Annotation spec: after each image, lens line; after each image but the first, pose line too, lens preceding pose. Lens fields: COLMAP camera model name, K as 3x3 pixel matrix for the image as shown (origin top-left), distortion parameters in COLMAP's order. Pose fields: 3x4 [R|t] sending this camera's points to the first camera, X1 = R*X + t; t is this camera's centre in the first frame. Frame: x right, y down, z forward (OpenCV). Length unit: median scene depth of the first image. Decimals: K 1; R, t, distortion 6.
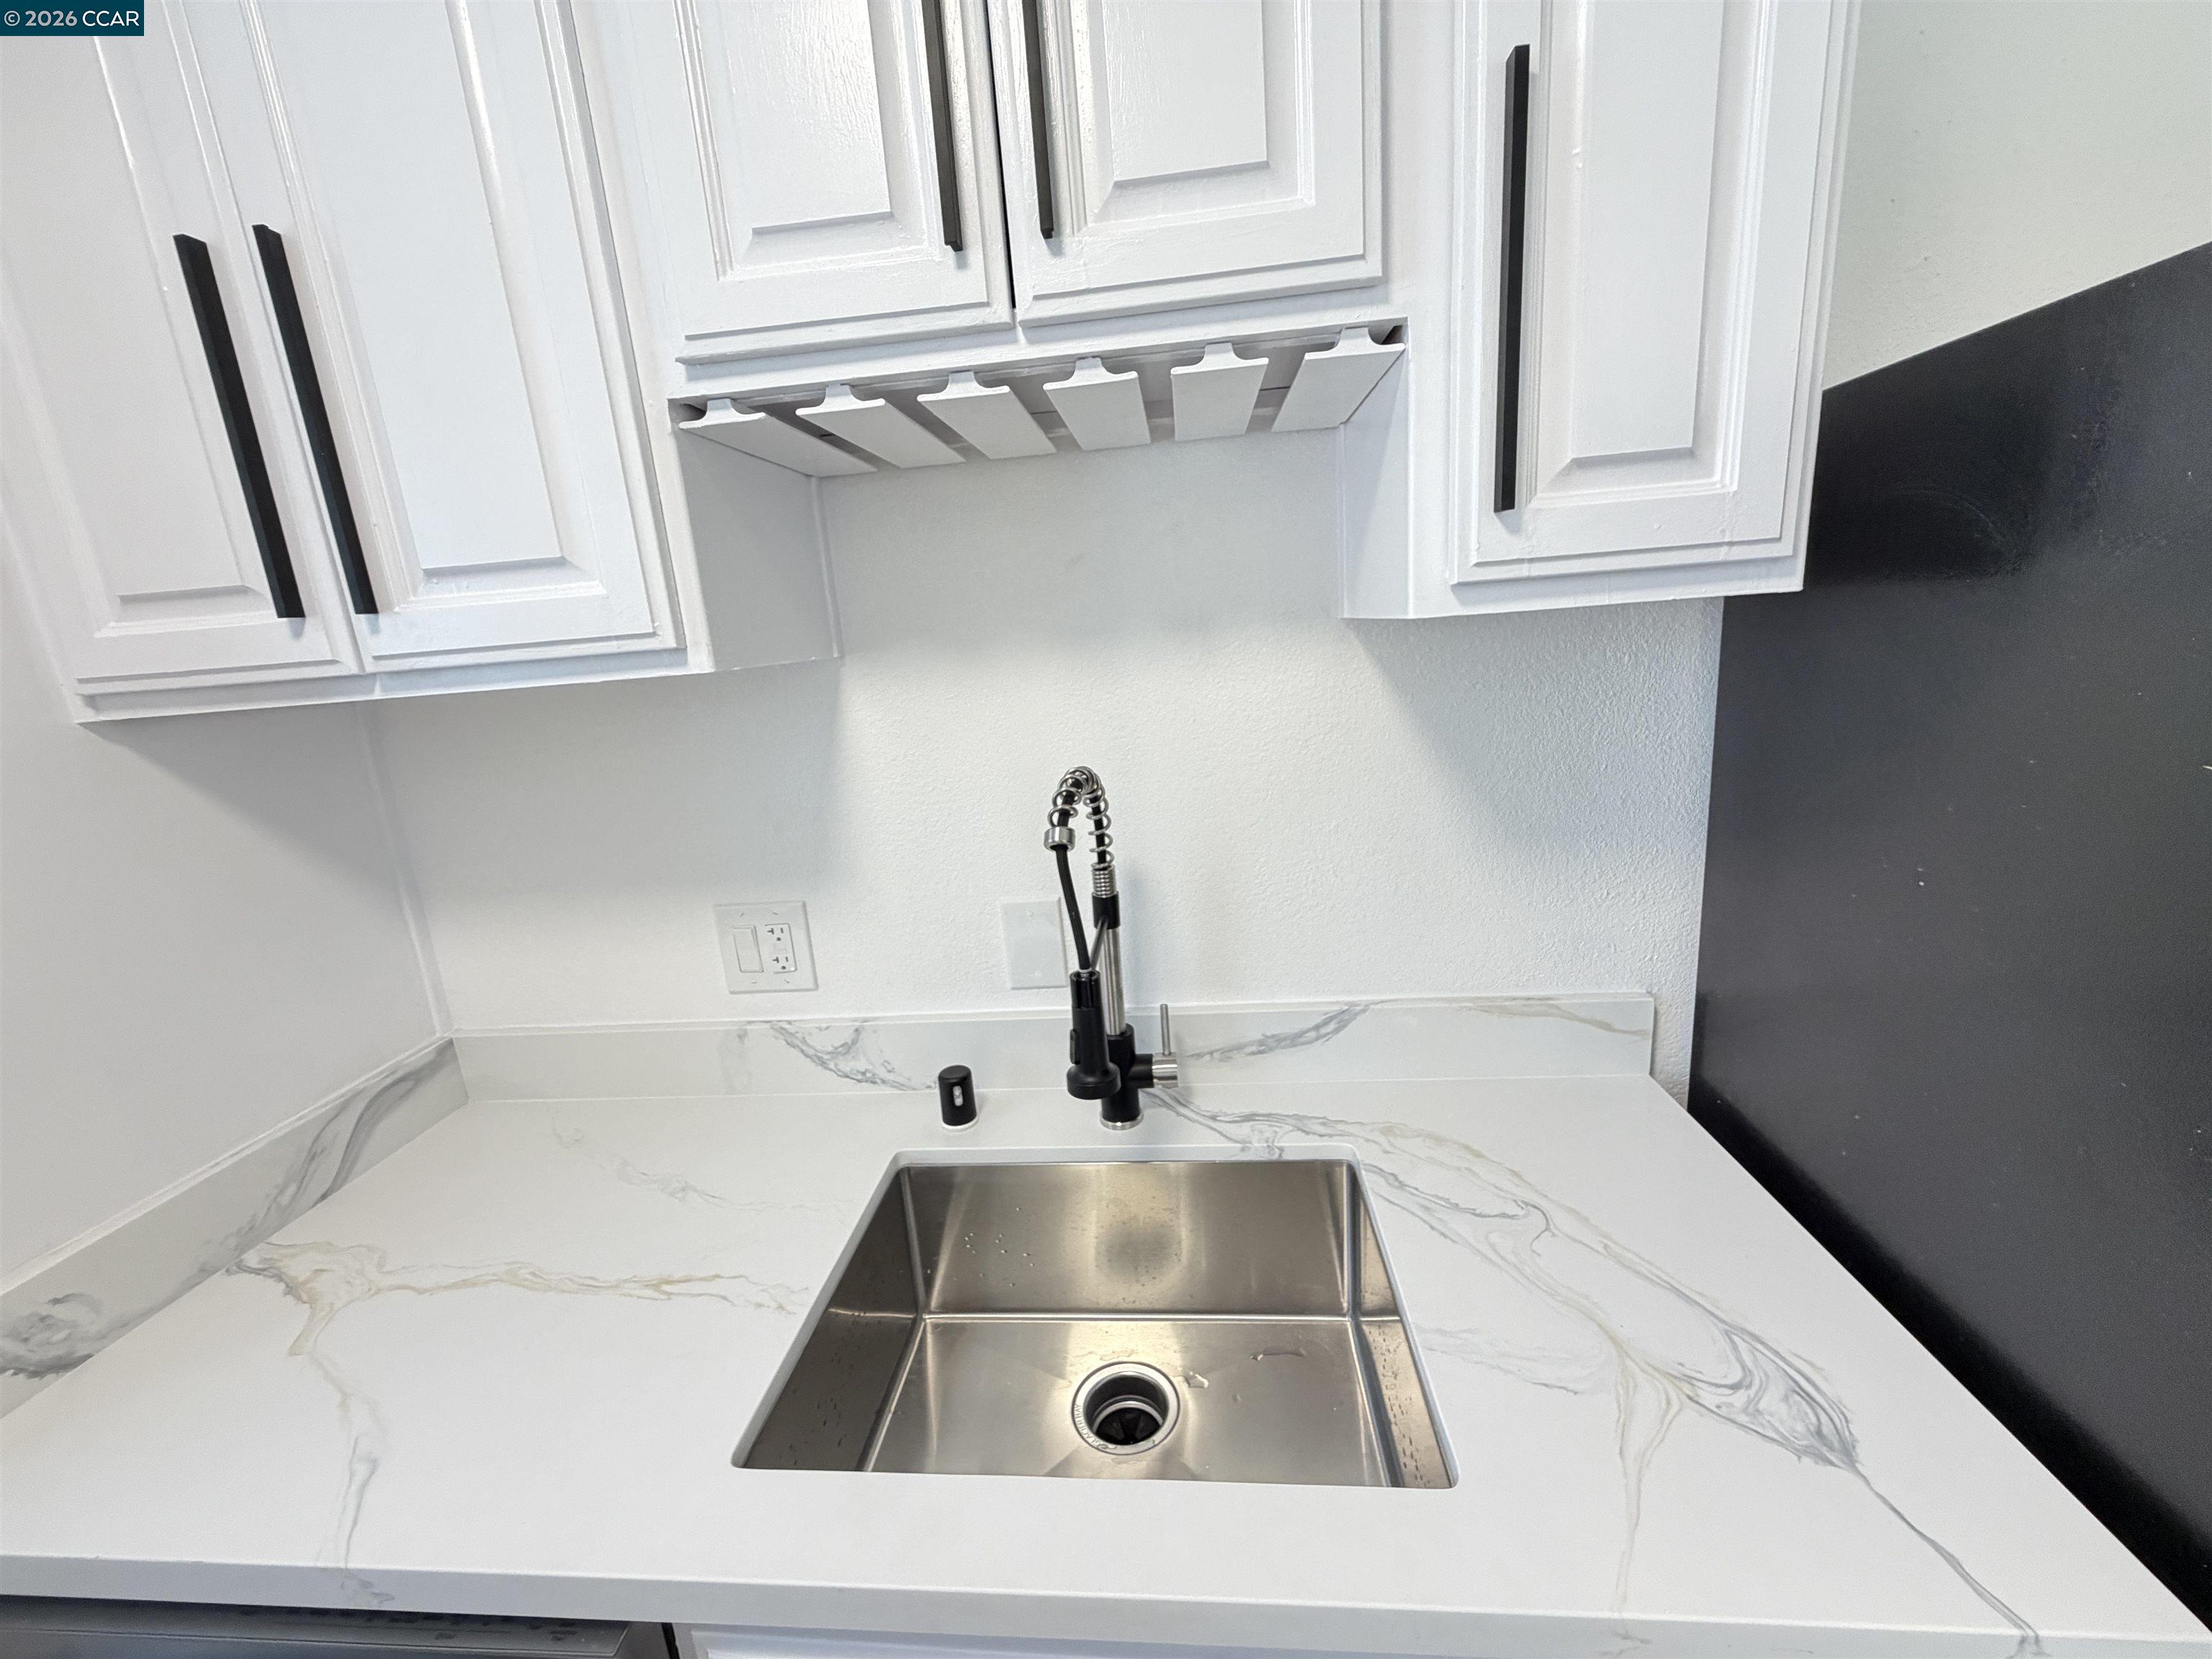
lens RADIAL K [[883.4, 0, 1103.9], [0, 883.4, 830.2], [0, 0, 1]] dist [0.002140, -0.000633]
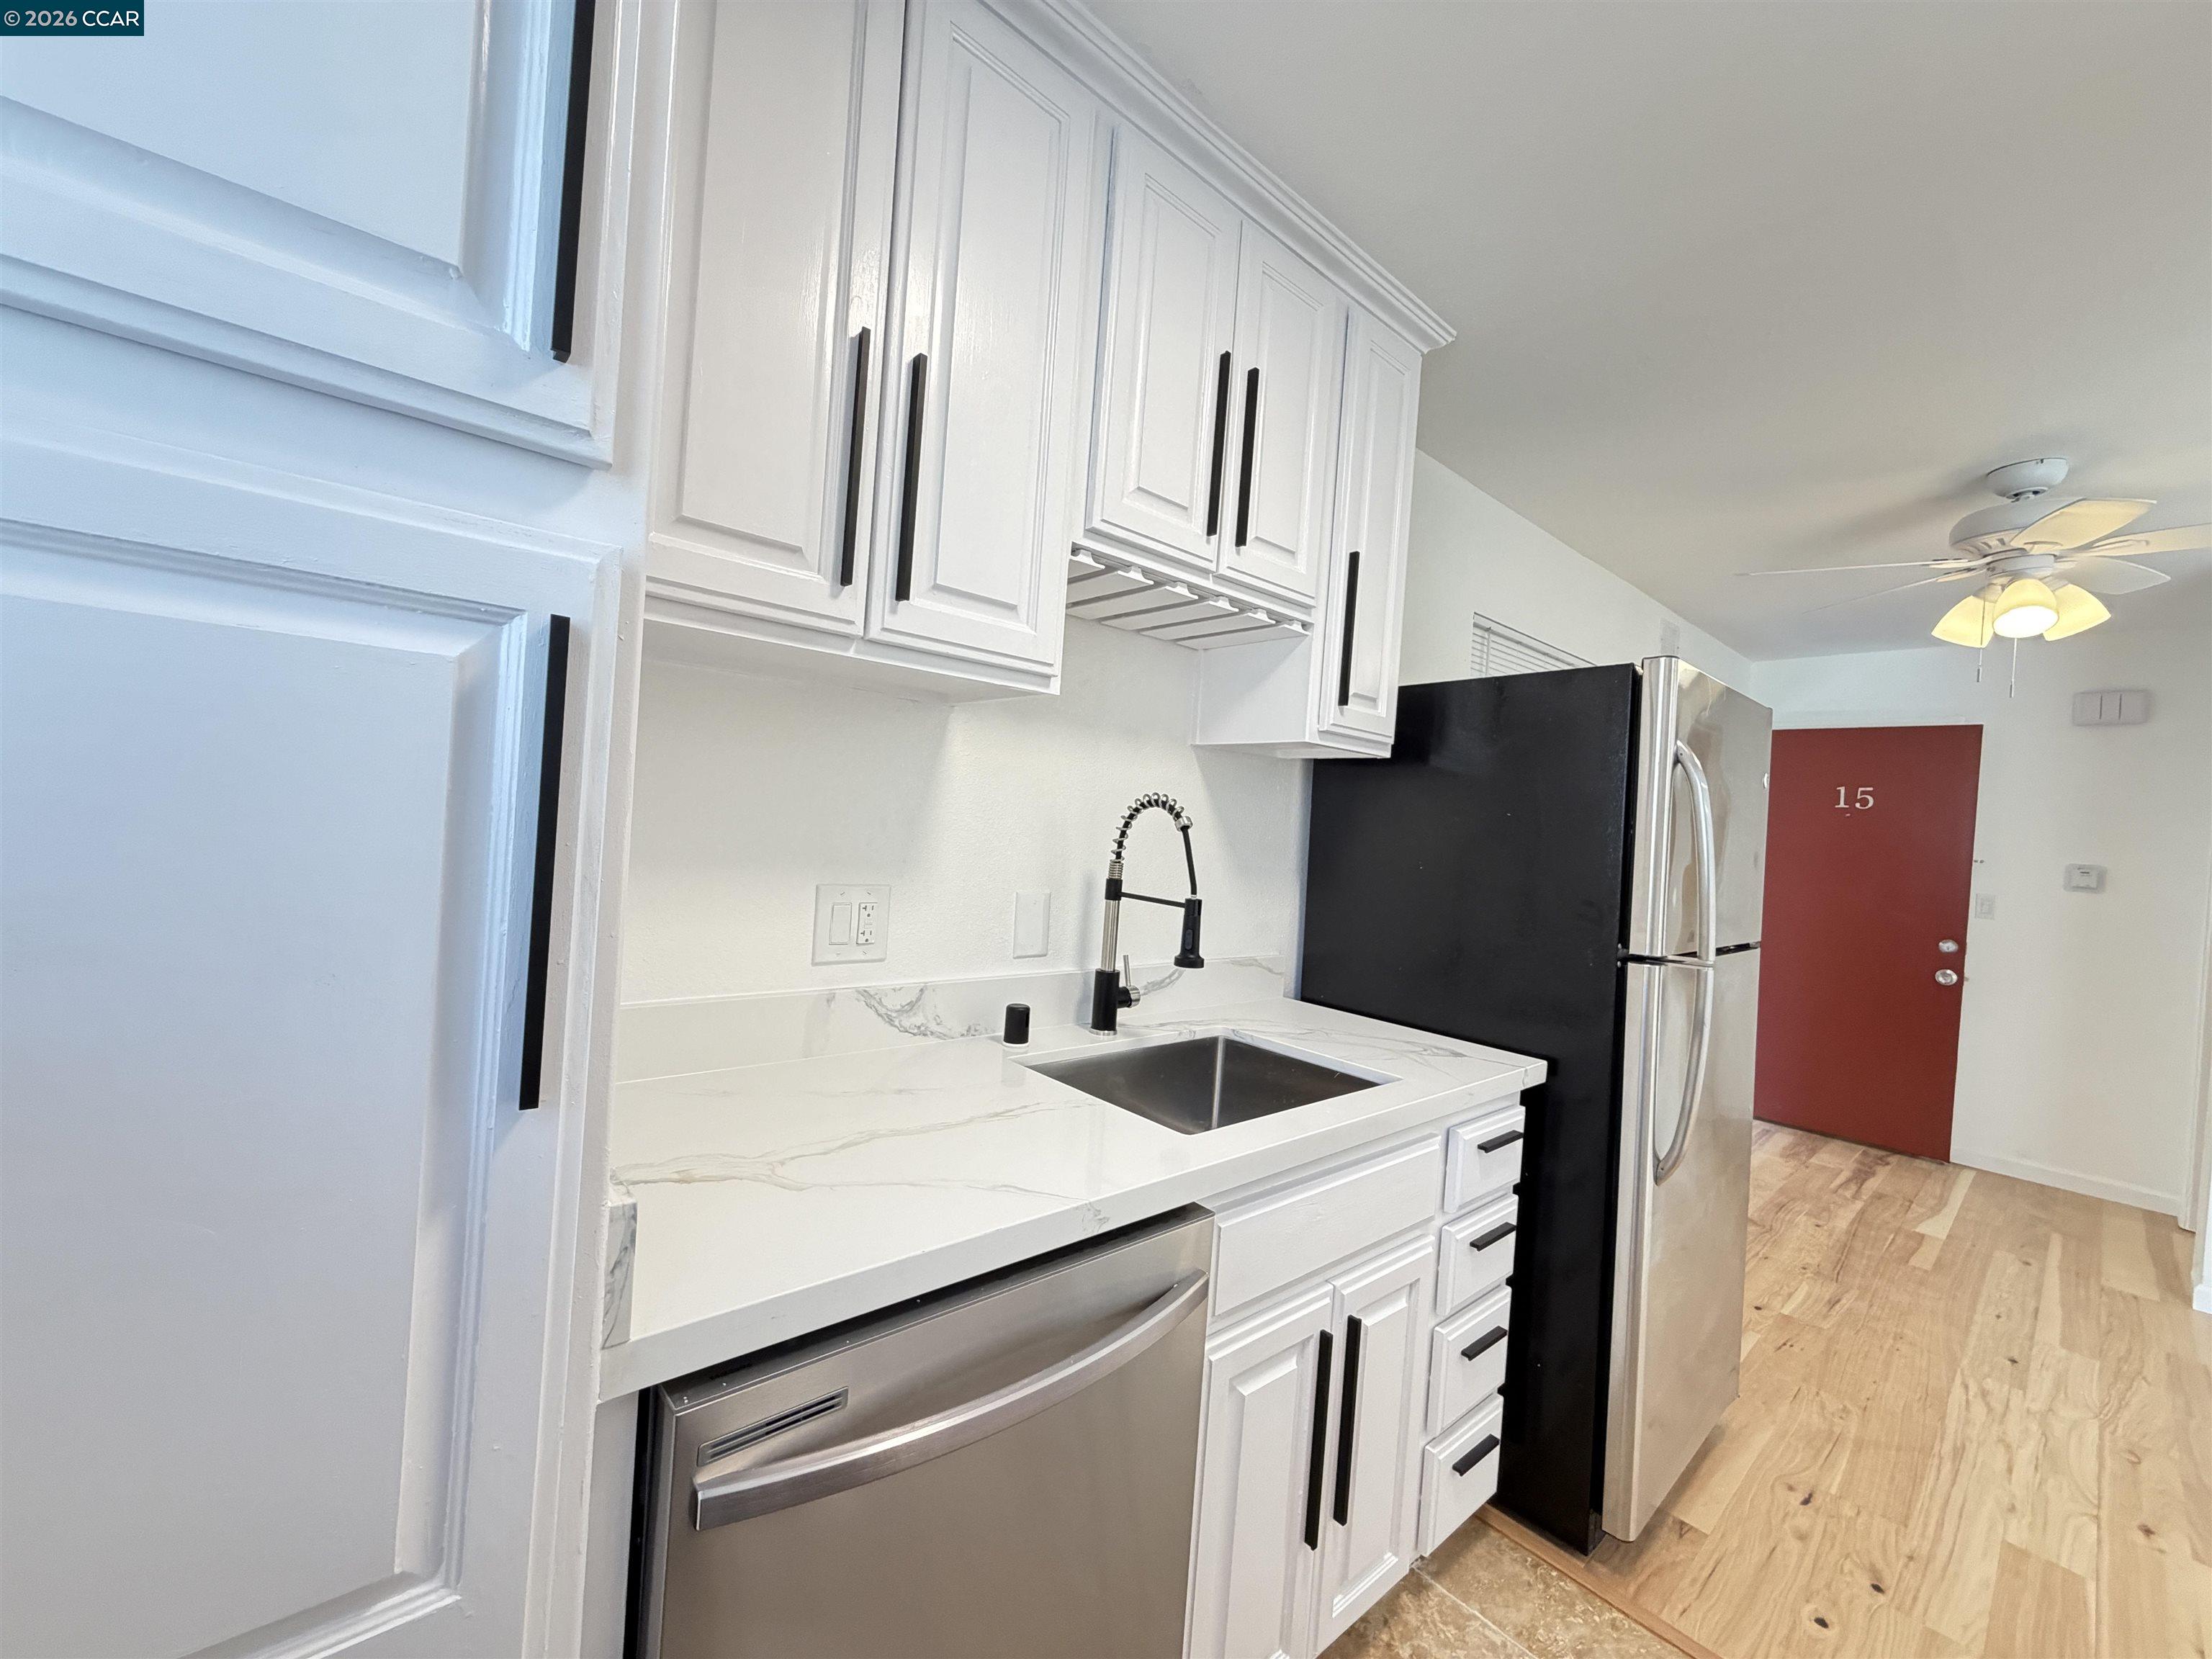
lens RADIAL K [[883.4, 0, 1101.3], [0, 883.4, 830.4], [0, 0, 1]] dist [0.002140, -0.000633]
pose [[0.681058, 0.115428, 0.723074, -1.439062], [0.048328, 0.978258, -0.201684, 0.372361], [-0.730633, 0.172303, 0.660672, -0.086228]]
